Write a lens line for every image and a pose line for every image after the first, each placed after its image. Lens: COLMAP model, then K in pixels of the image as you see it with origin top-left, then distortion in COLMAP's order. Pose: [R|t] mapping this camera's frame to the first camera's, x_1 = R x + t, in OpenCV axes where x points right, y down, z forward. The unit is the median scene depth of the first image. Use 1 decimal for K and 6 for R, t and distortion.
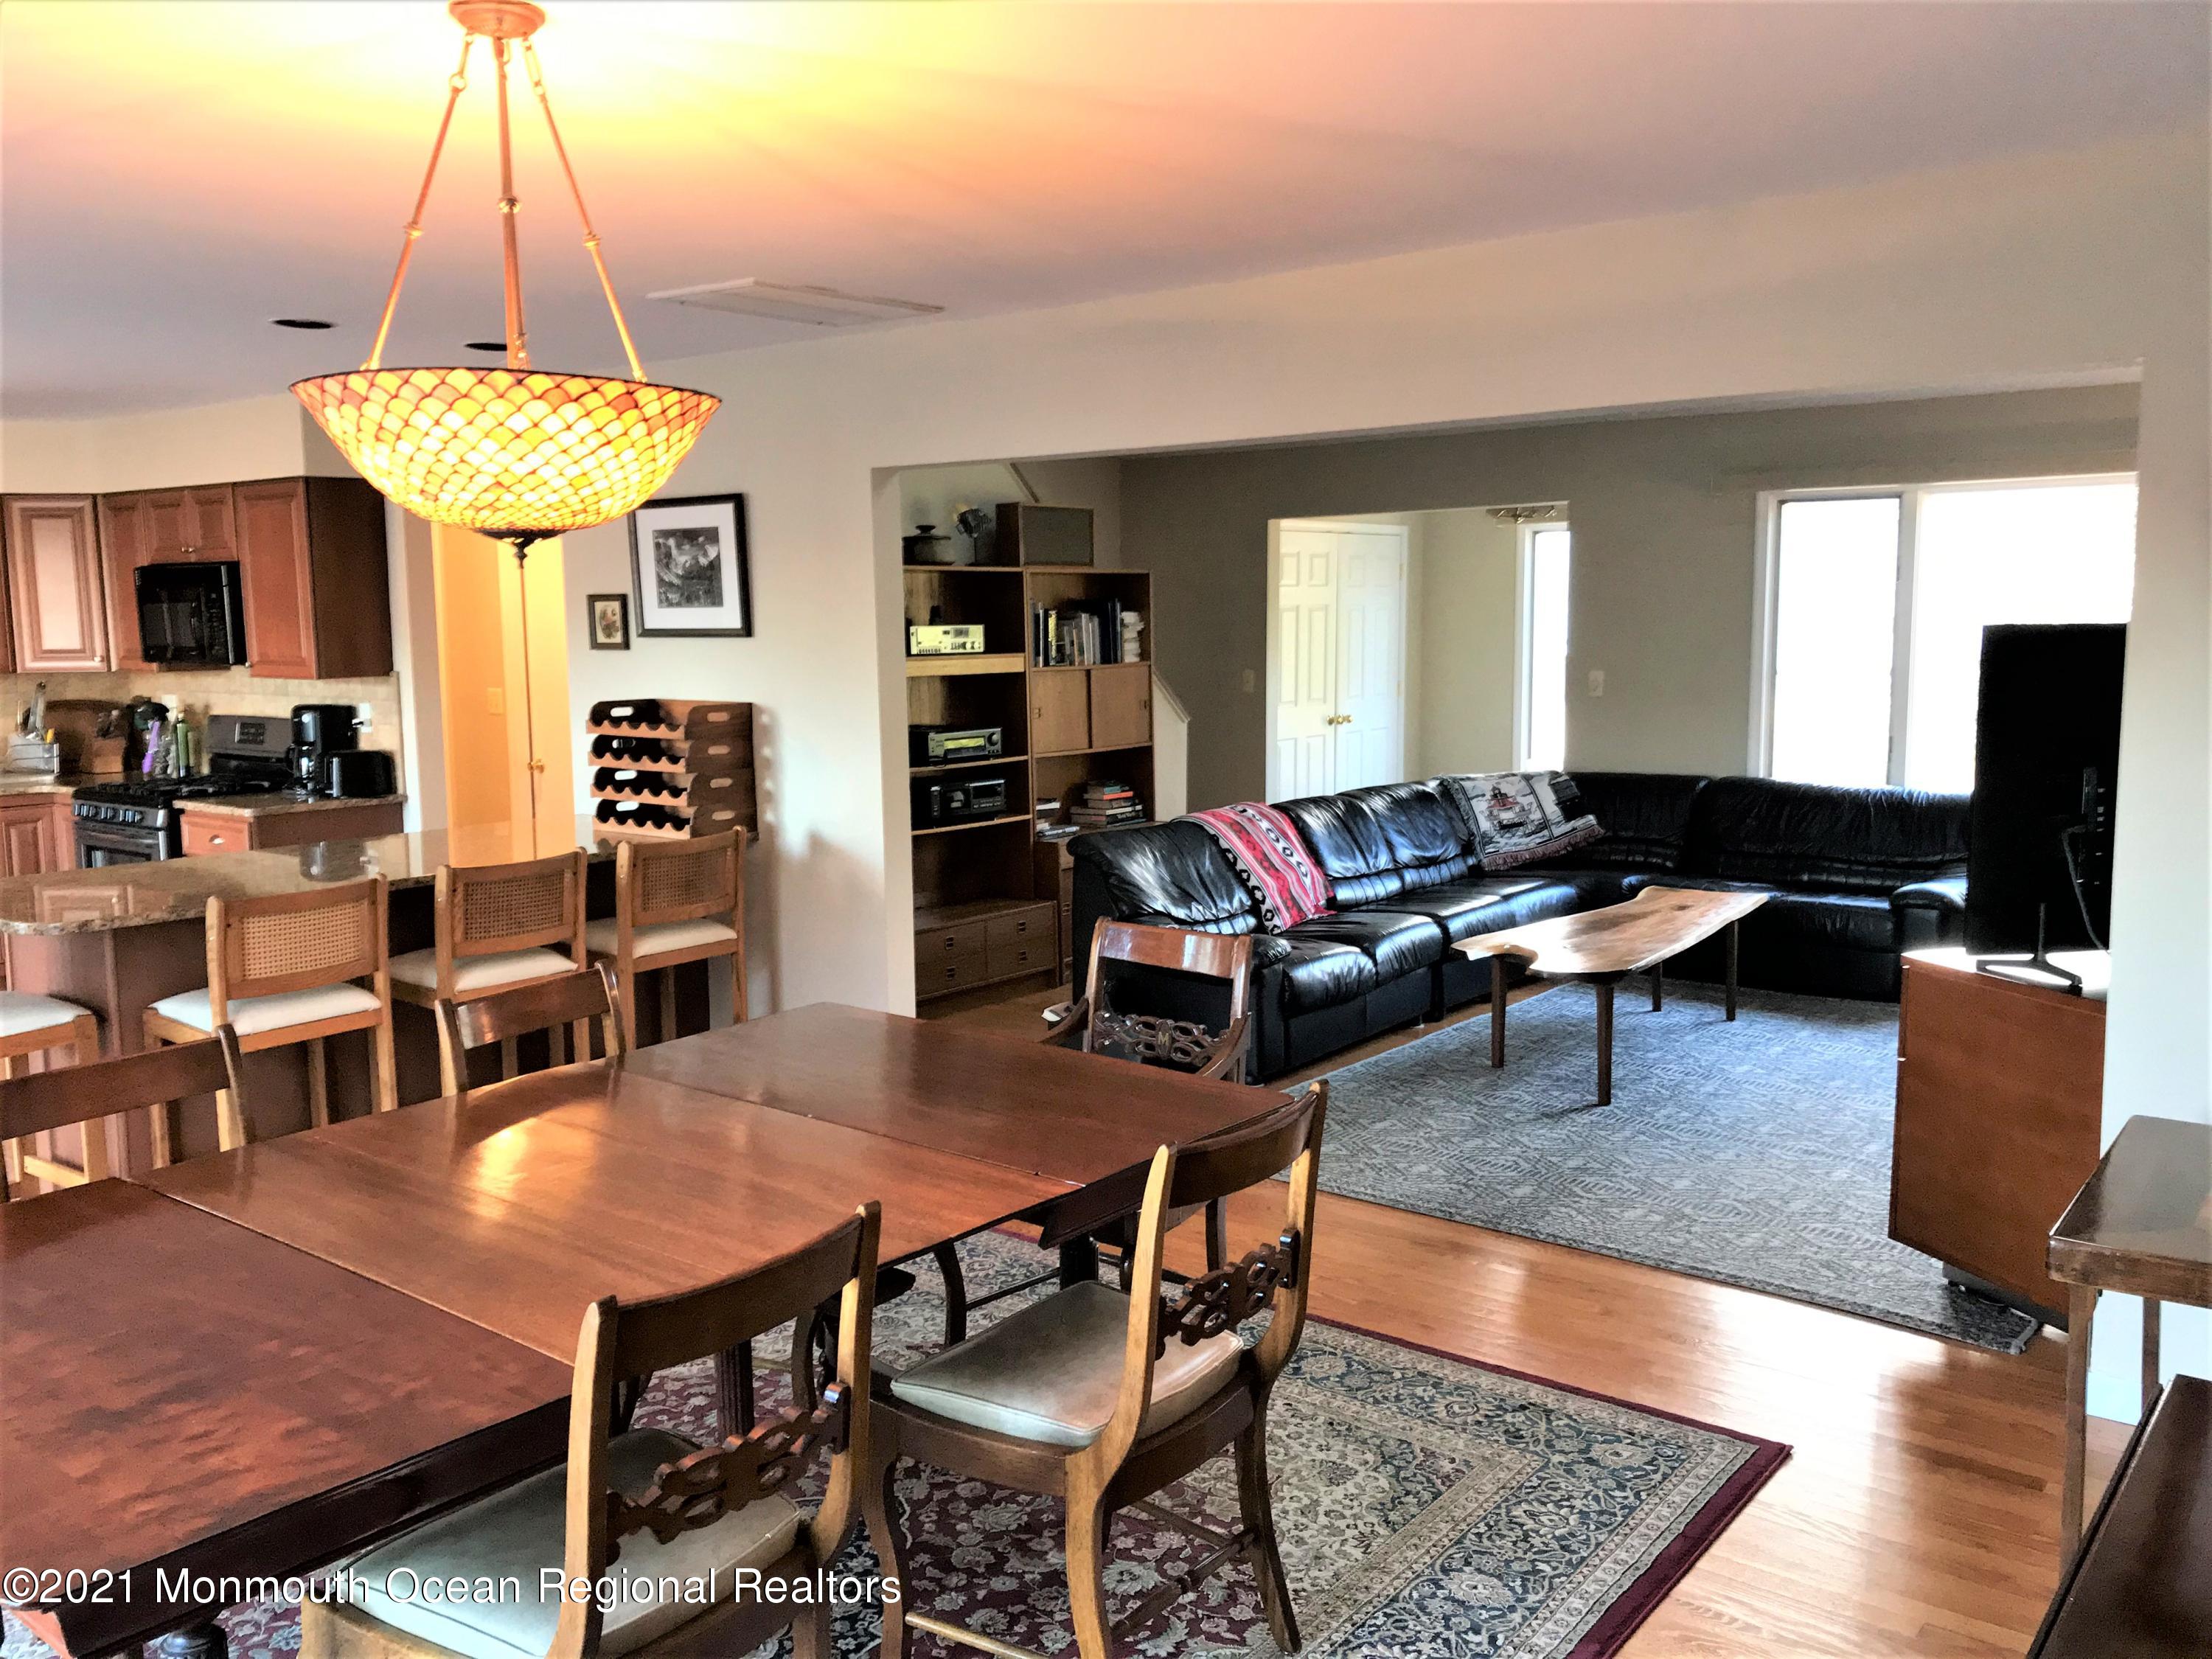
lens RADIAL K [[1807.3, 0, 1085.0], [0, 1807.3, 815.0], [0, 0, 1]] dist [0.039110, -0.030740]
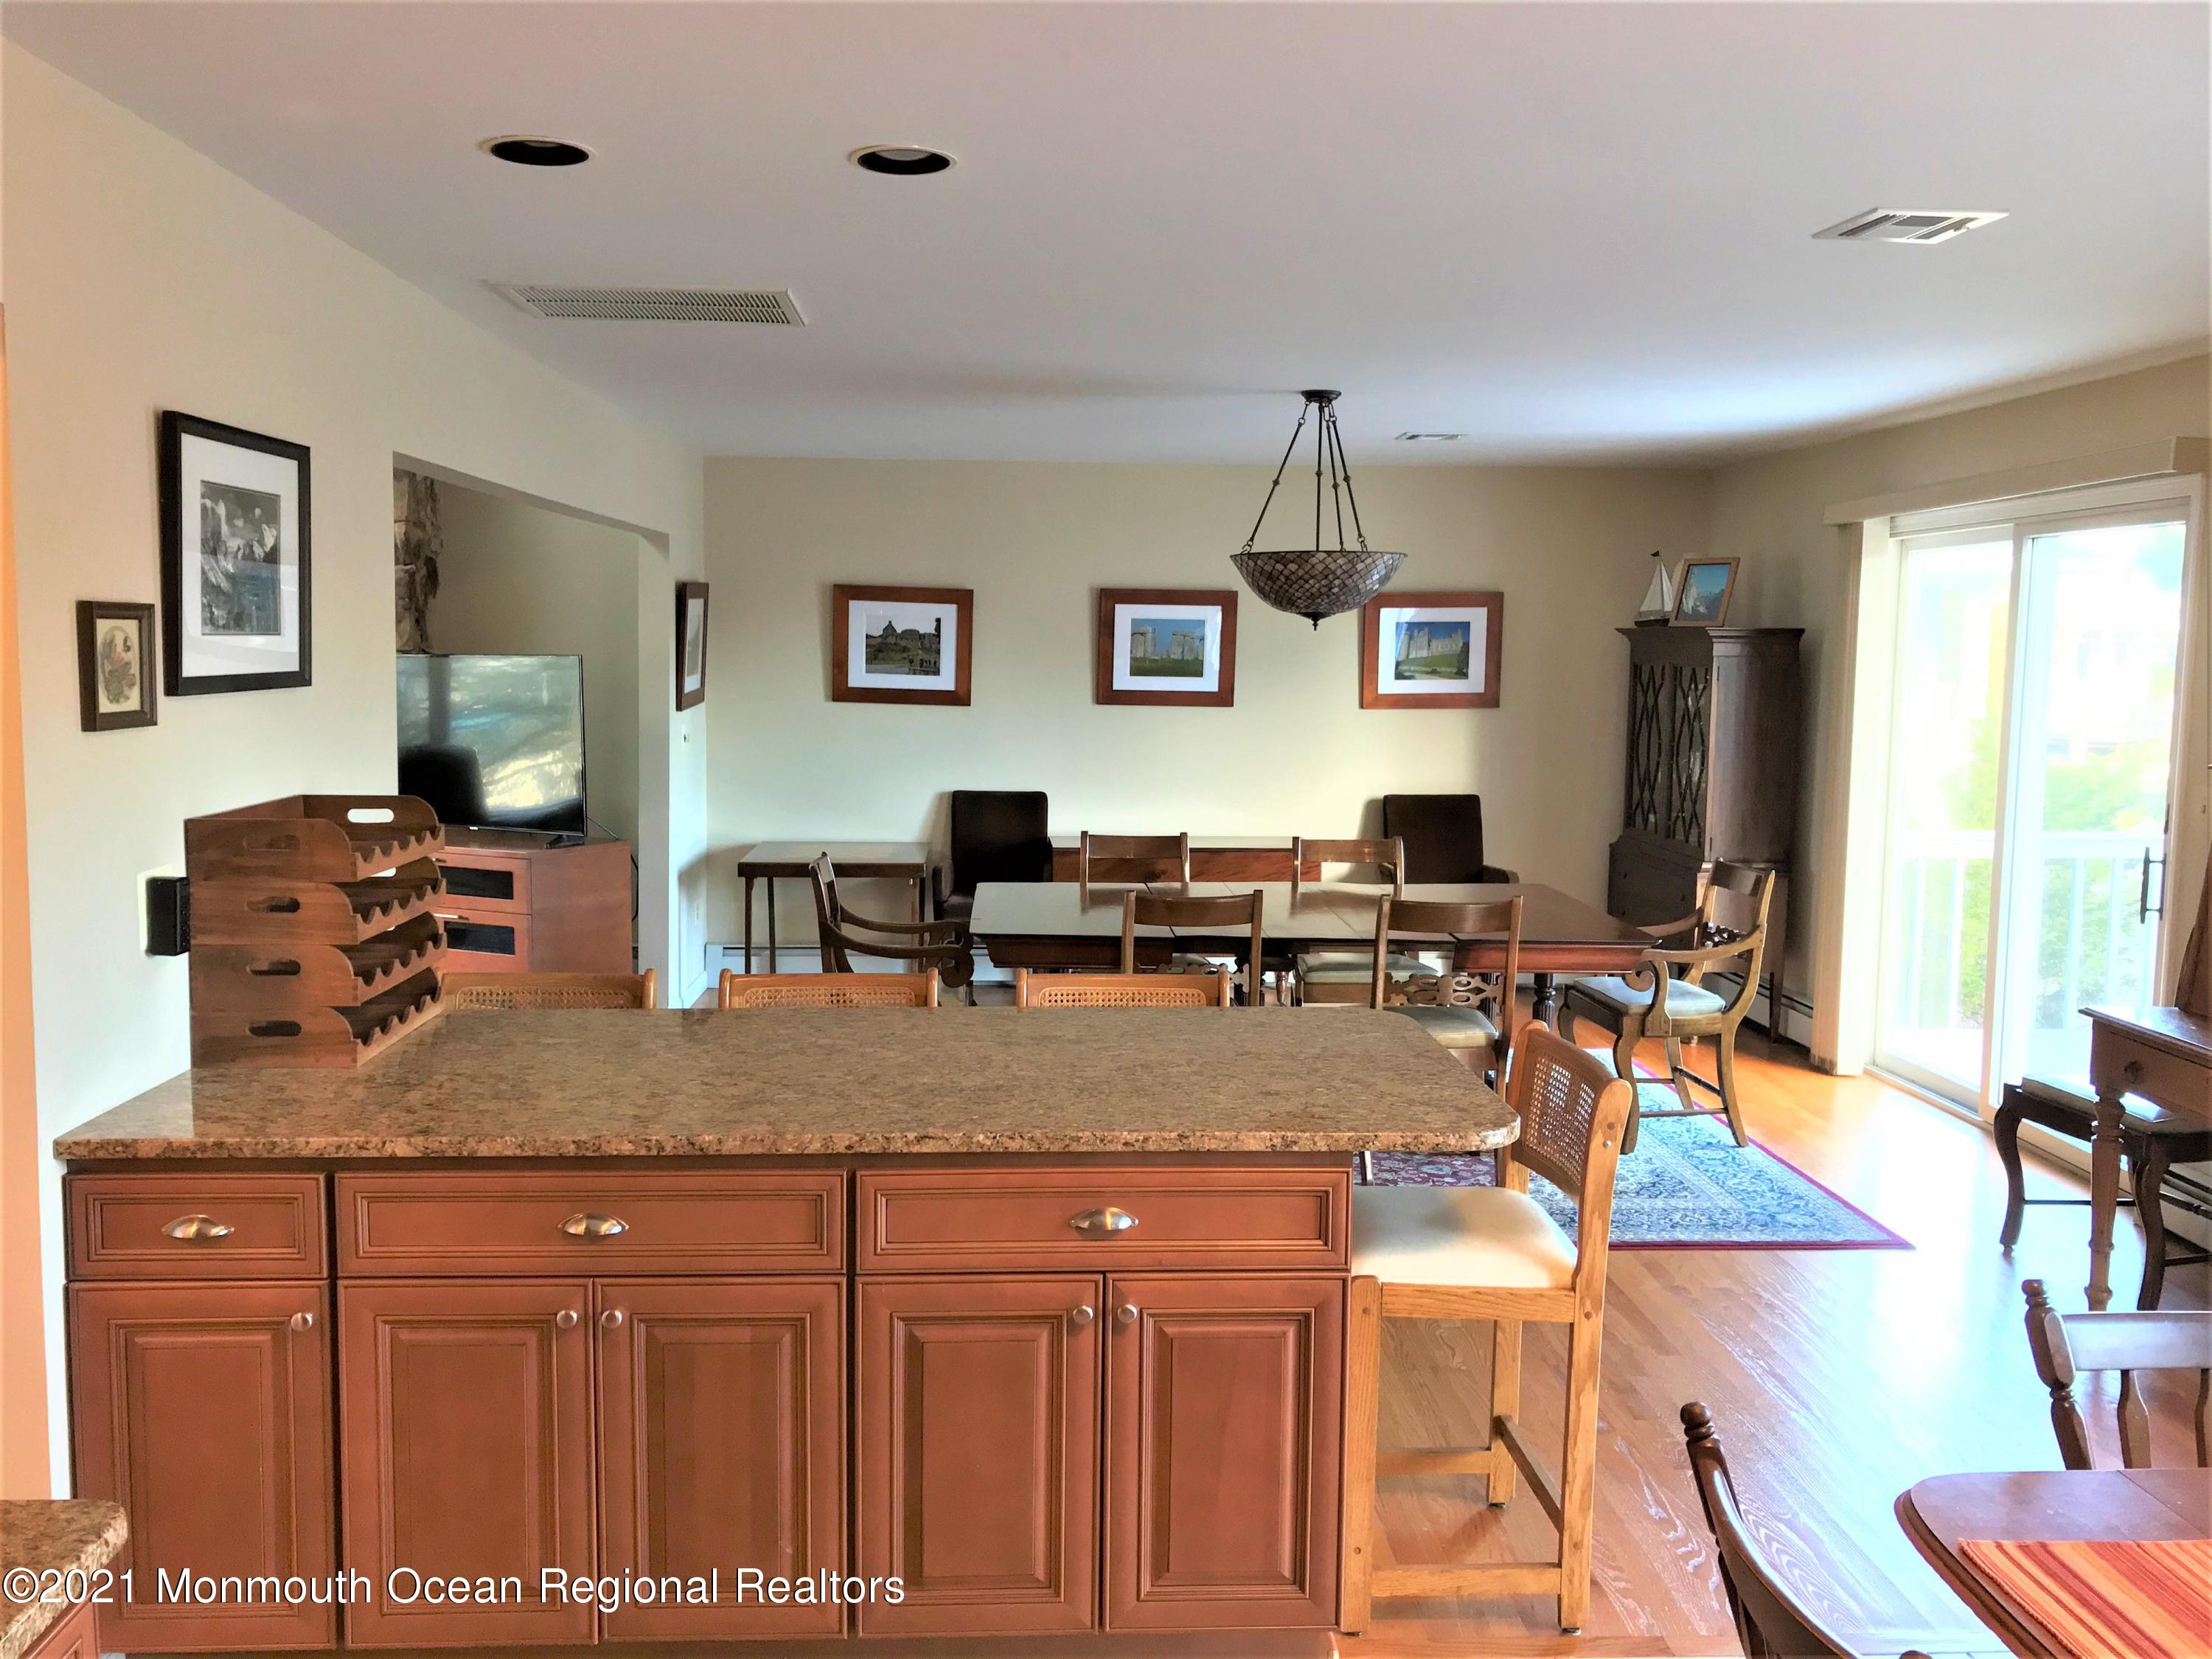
lens RADIAL K [[1807.3, 0, 1093.2], [0, 1807.3, 826.4], [0, 0, 1]] dist [0.039110, -0.030740]
pose [[-0.662542, -0.073479, 0.745412, -0.783839], [0.081738, 0.982141, 0.169466, -0.128646], [-0.744551, 0.173207, -0.644704, 1.159460]]
